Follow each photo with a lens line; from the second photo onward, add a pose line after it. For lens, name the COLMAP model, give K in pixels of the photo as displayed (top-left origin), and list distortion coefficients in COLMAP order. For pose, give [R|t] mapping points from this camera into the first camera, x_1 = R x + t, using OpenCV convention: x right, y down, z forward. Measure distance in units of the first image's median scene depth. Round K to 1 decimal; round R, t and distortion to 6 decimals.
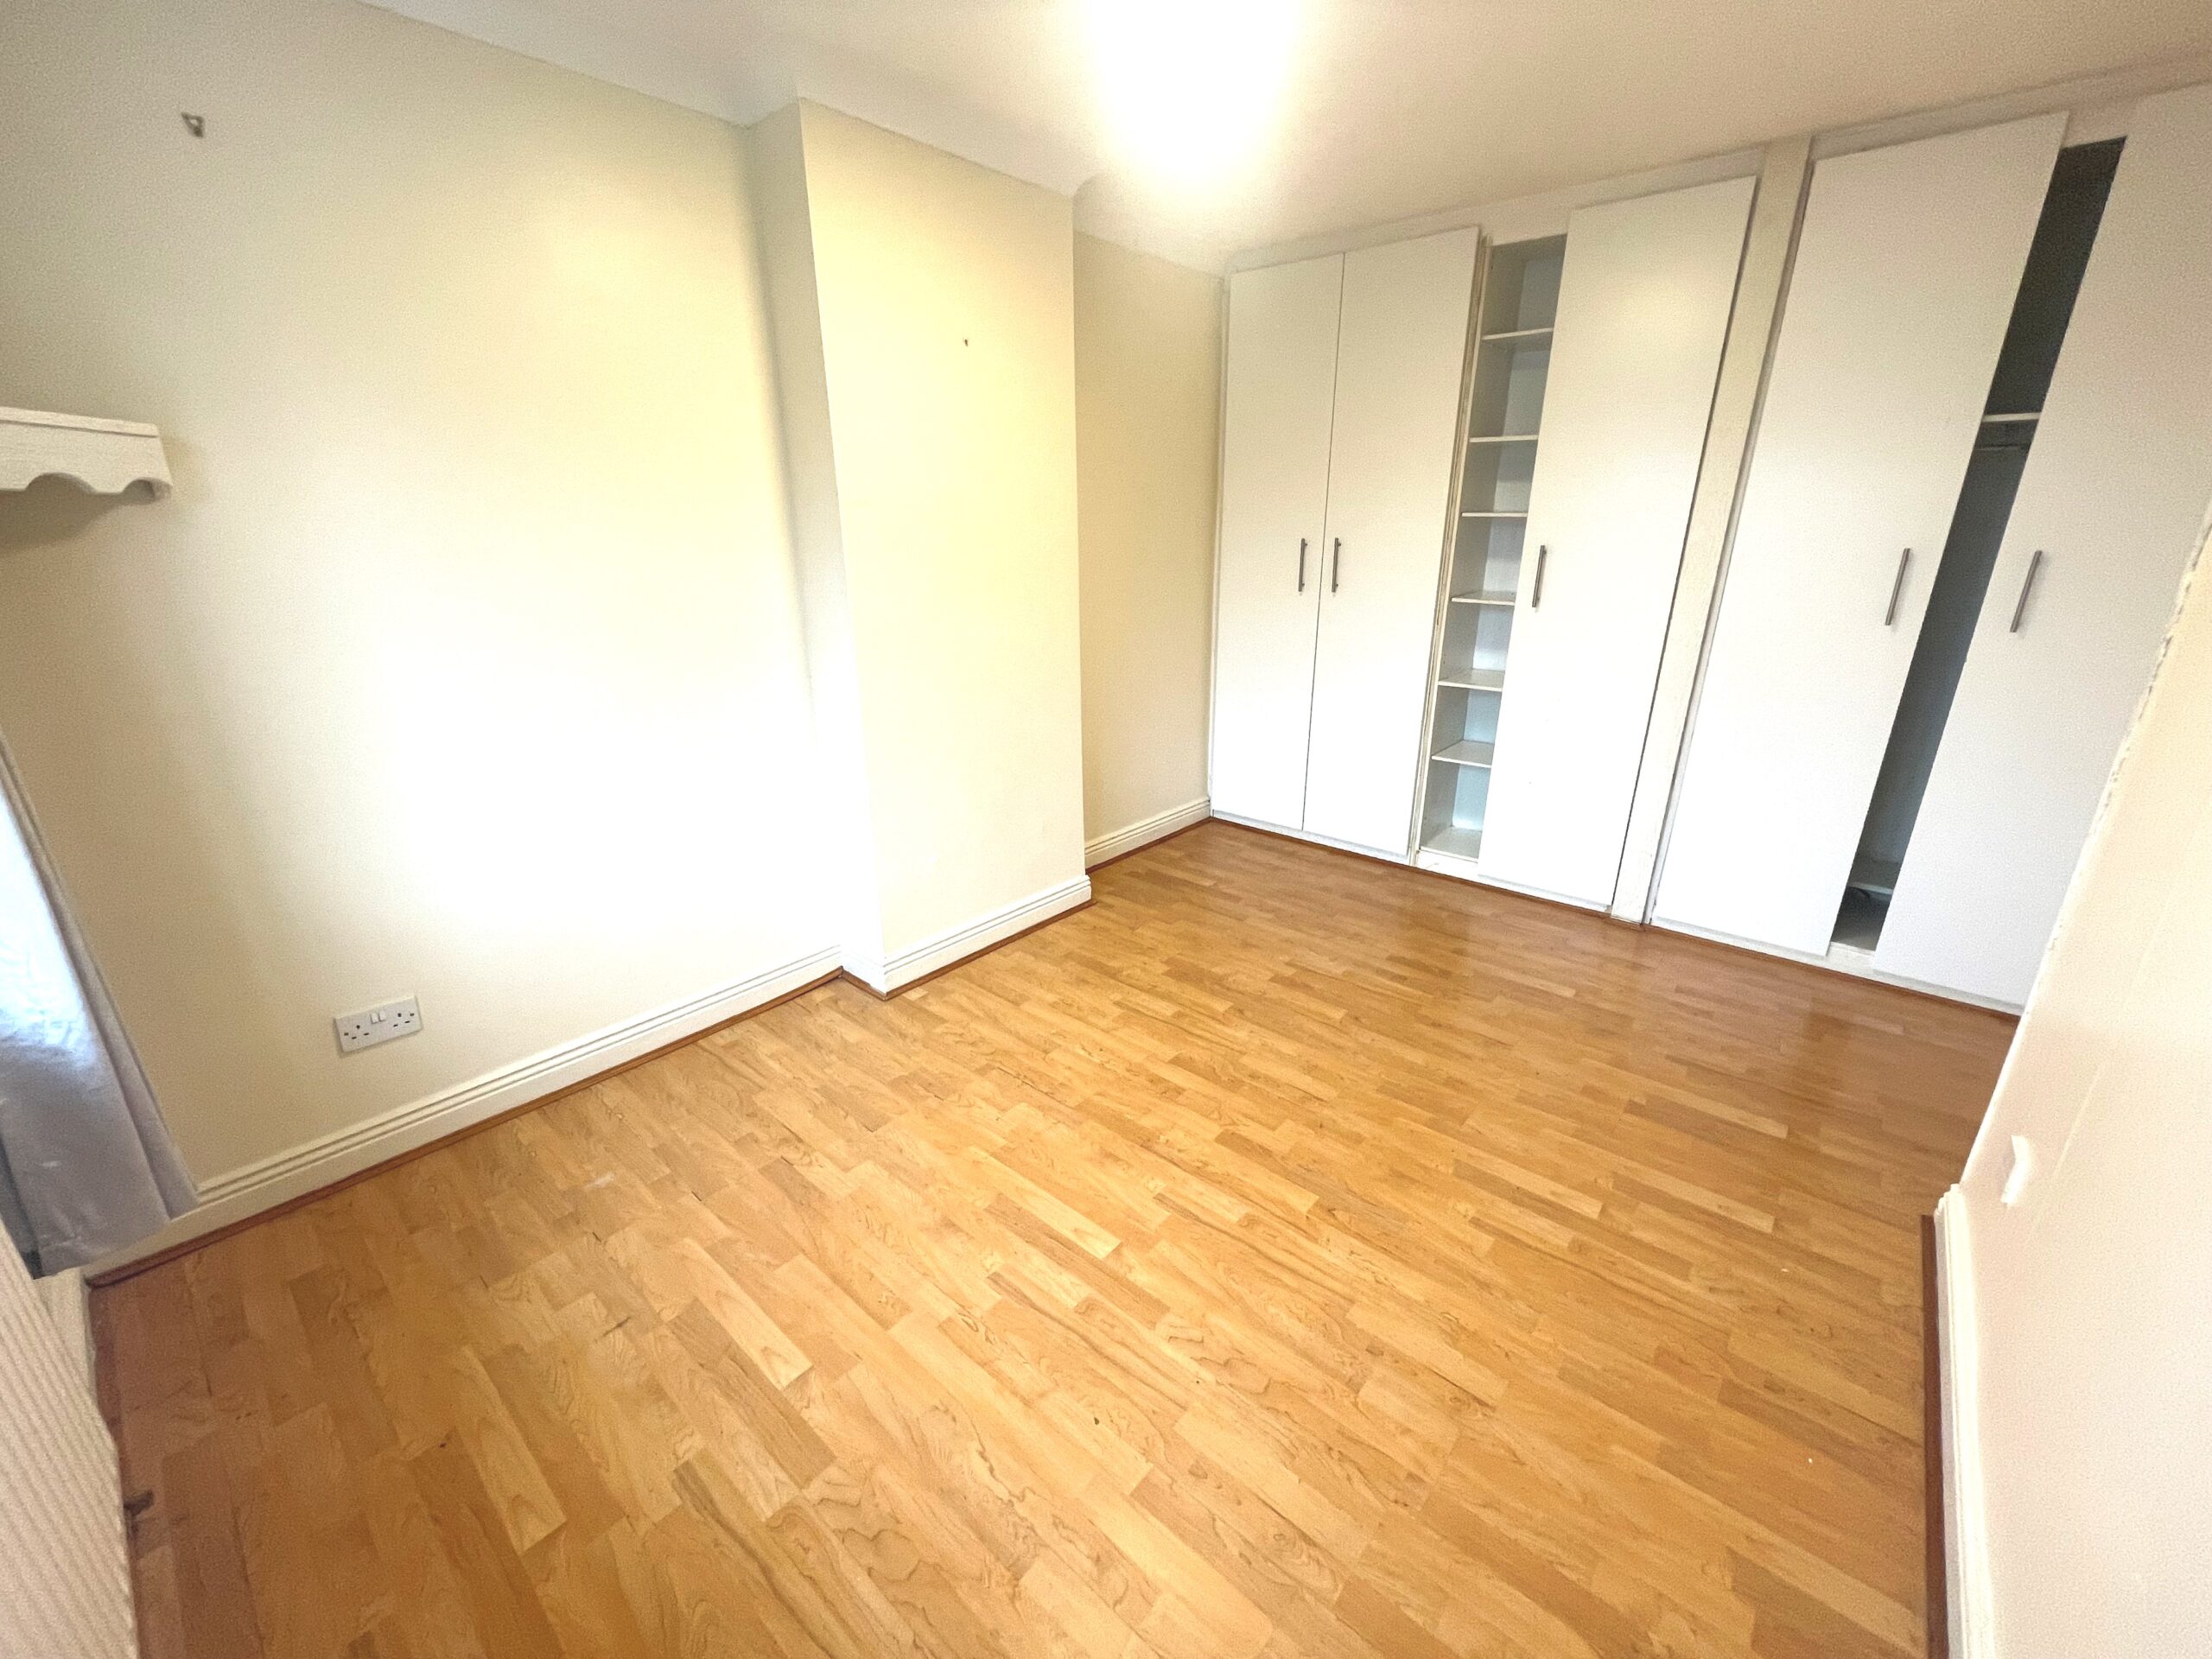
lens RADIAL K [[898.8, 0, 1107.6], [0, 898.8, 832.0], [0, 0, 1]] dist [-0.000796, 0.000128]
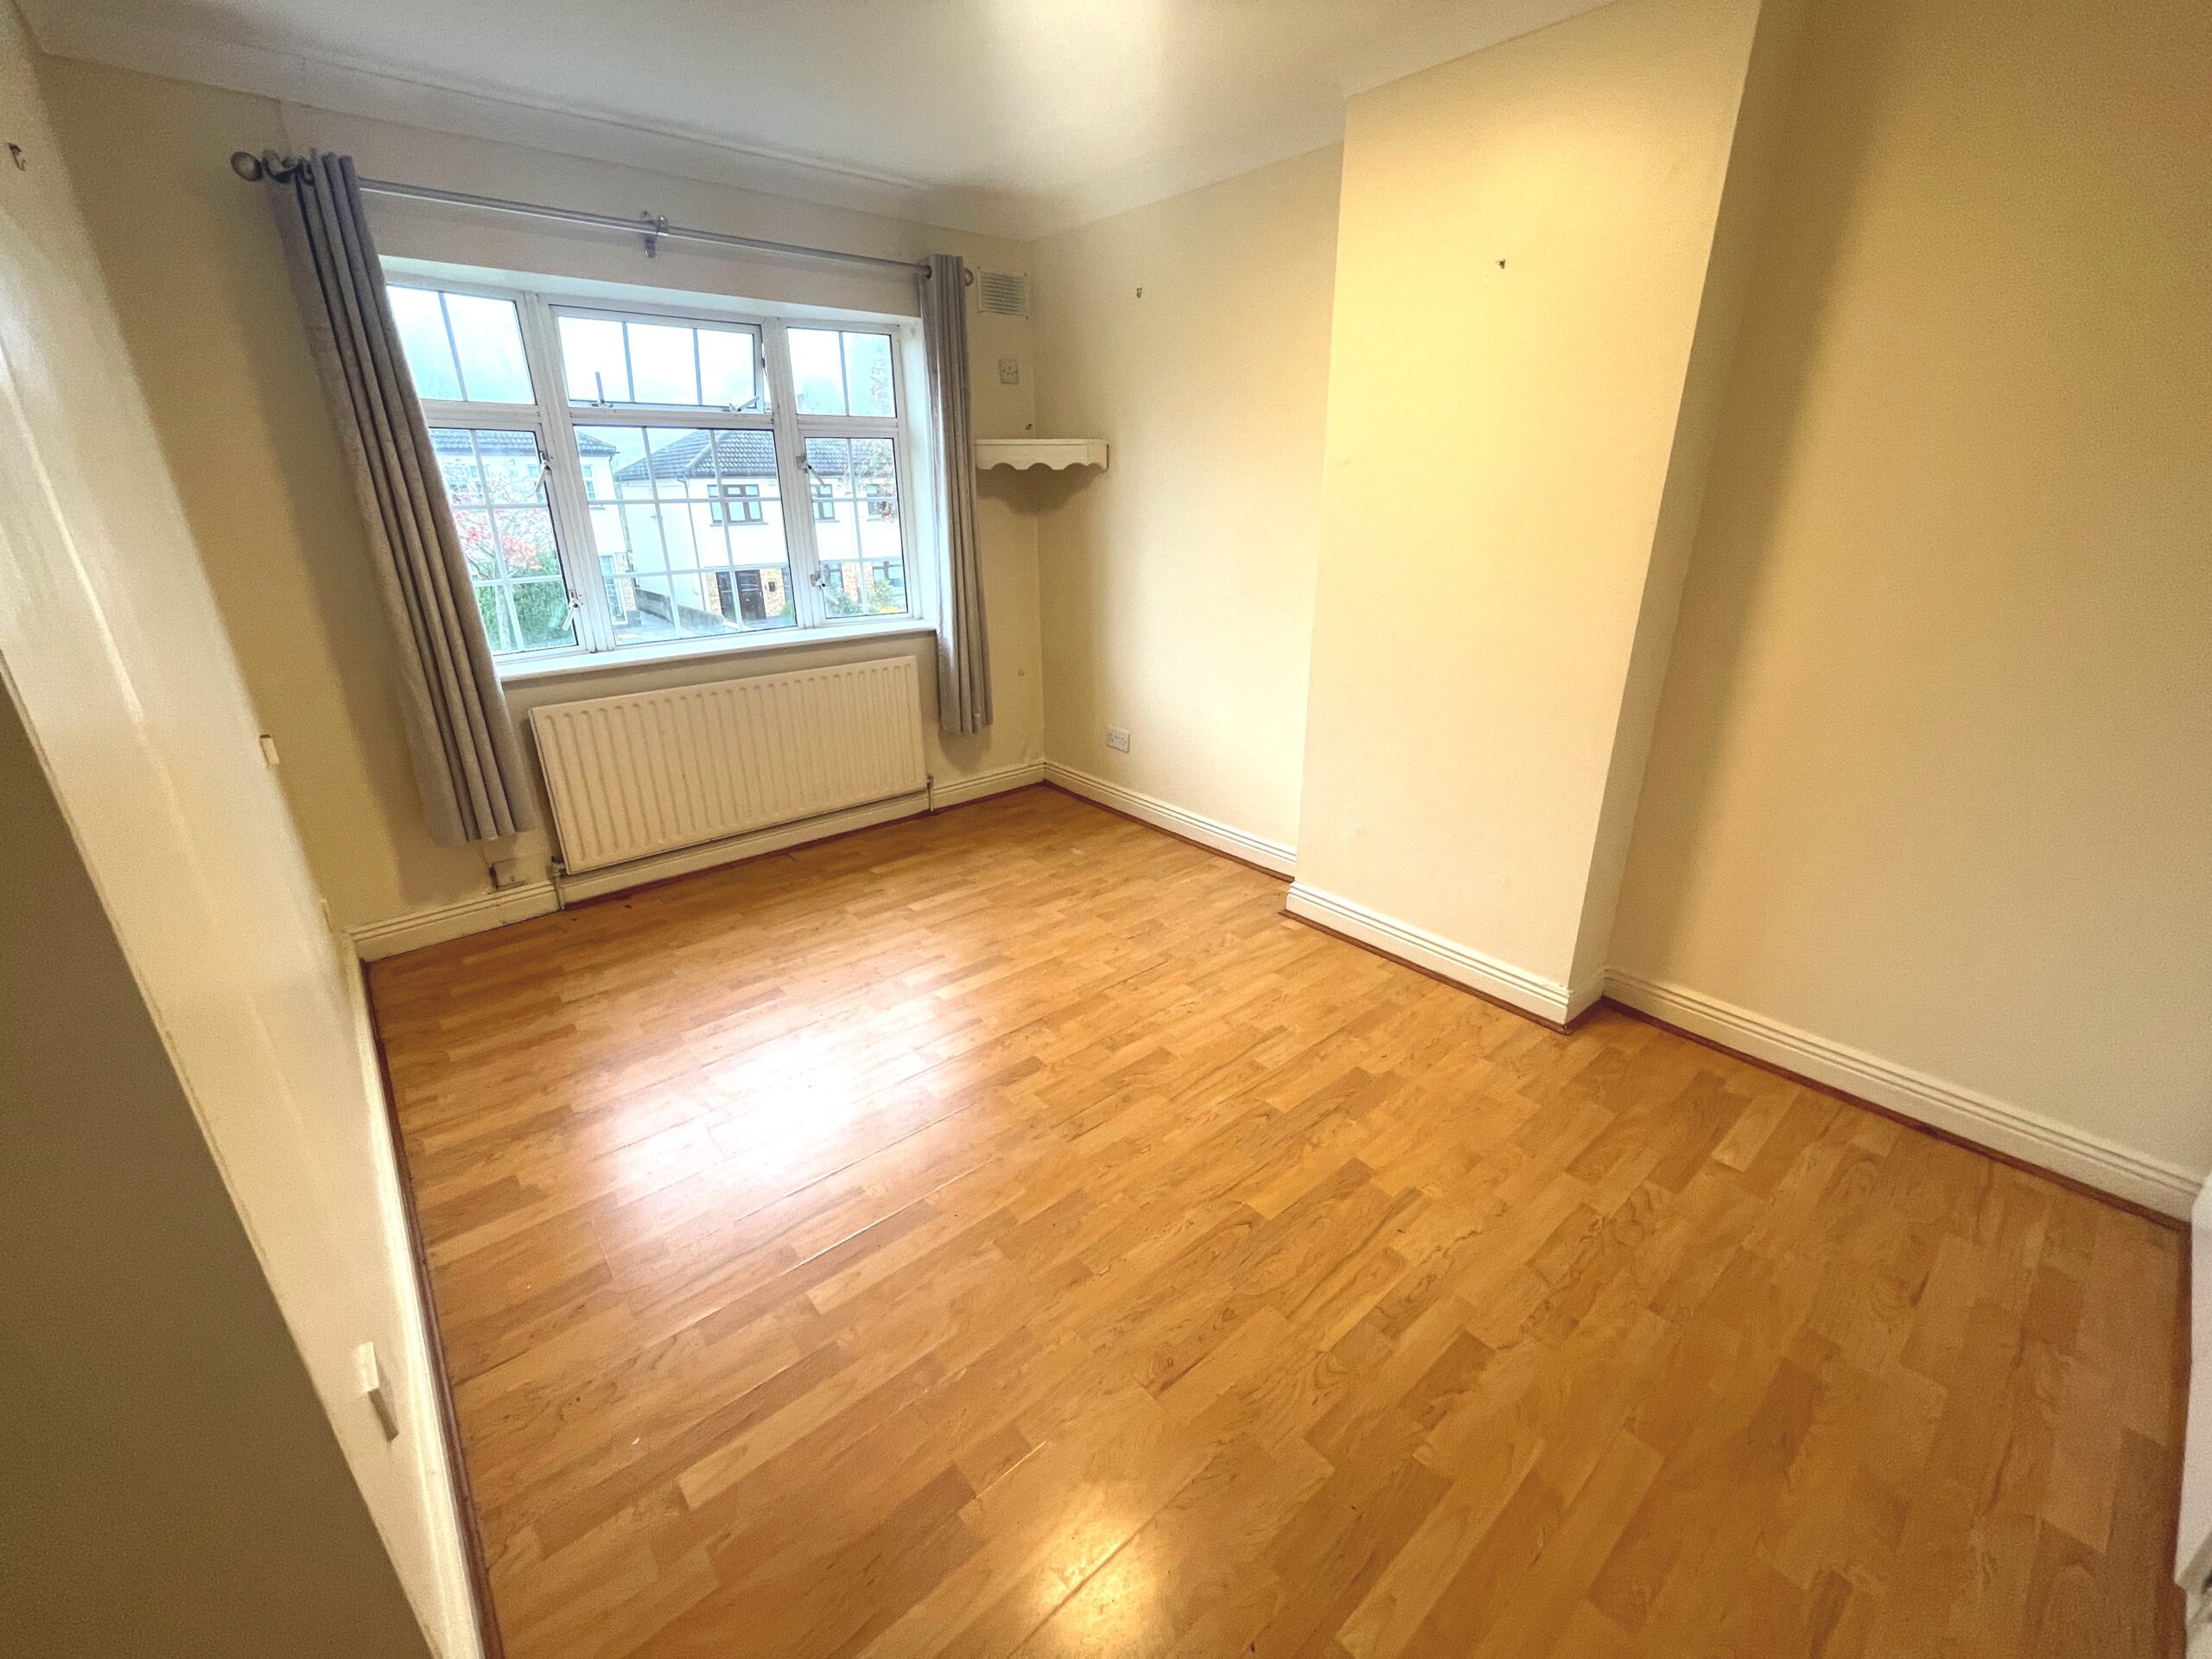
lens RADIAL K [[898.8, 0, 1100.1], [0, 898.8, 833.8], [0, 0, 1]] dist [-0.000796, 0.000128]
pose [[-0.155623, 0.363716, -0.918418, 0.896761], [-0.318720, 0.861533, 0.395194, -0.309308], [0.934986, 0.354220, -0.018151, 0.884076]]
